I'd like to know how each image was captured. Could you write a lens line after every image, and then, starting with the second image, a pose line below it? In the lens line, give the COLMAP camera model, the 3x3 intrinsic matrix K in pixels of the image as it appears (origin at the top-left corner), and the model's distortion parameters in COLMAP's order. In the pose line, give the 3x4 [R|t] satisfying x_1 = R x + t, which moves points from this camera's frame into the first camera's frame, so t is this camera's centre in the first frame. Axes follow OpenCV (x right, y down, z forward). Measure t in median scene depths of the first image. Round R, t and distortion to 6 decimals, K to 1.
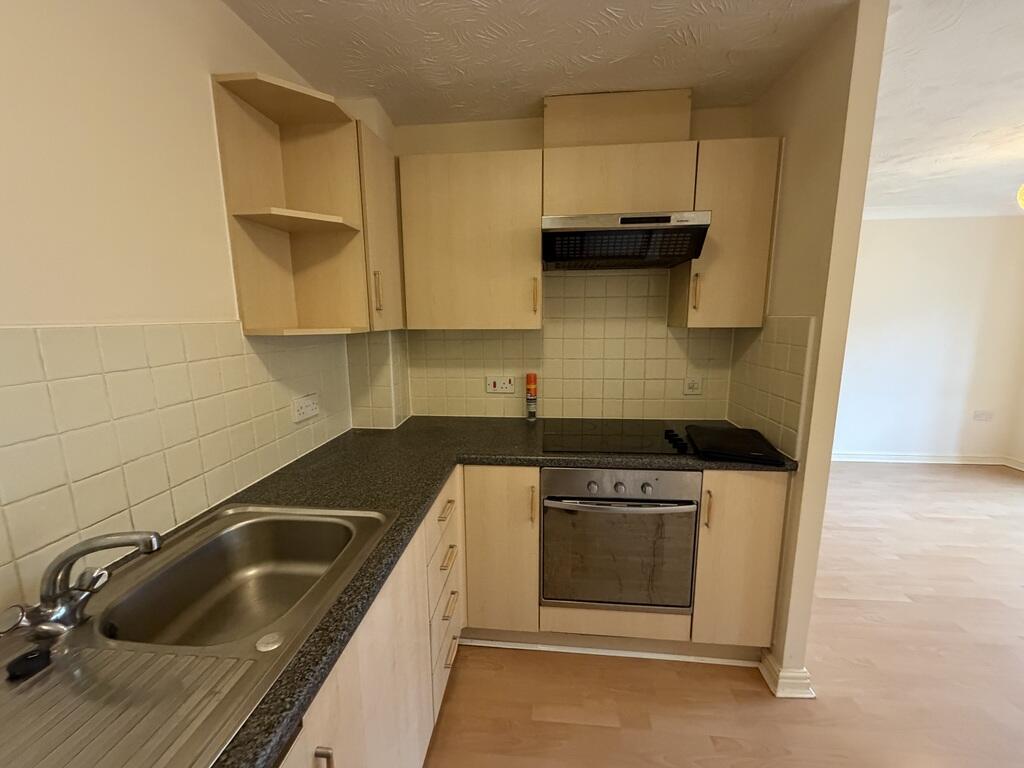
lens RADIAL K [[406.5, 0, 509.7], [0, 406.5, 386.0], [0, 0, 1]] dist [-0.002124, 0.000351]
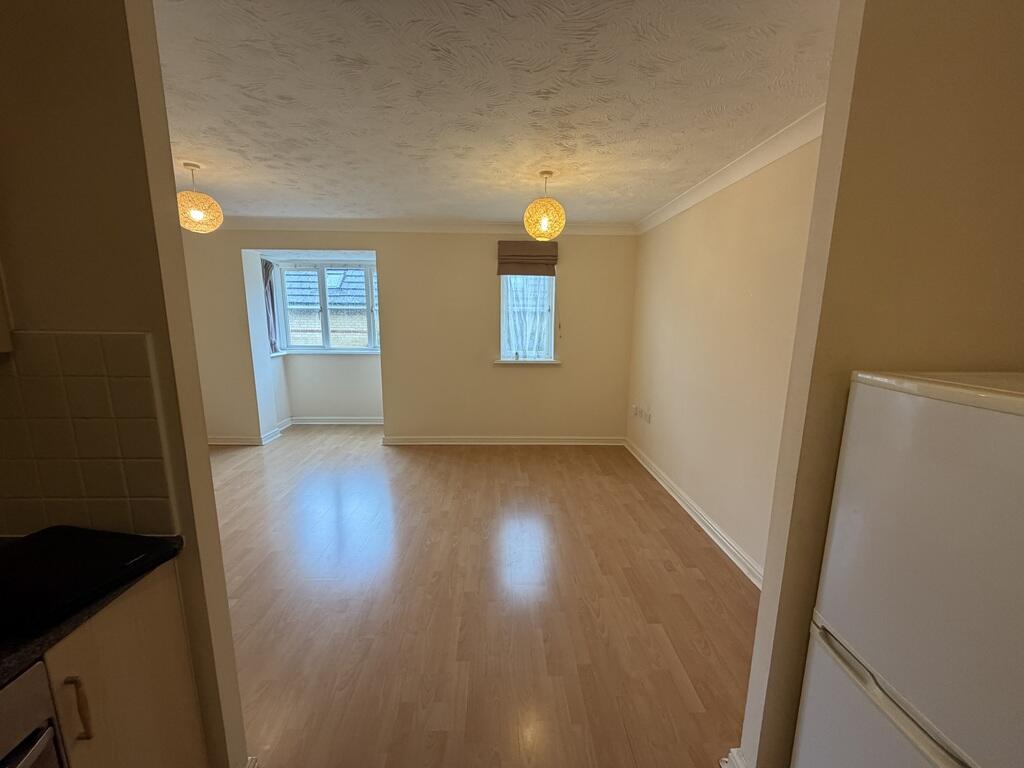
lens RADIAL K [[406.5, 0, 508.9], [0, 406.5, 384.7], [0, 0, 1]] dist [-0.002124, 0.000351]
pose [[-0.111417, -0.171352, 0.978890, -0.005859], [0.160797, 0.968934, 0.187911, -0.108218], [-0.980679, 0.178339, -0.080403, 0.437250]]
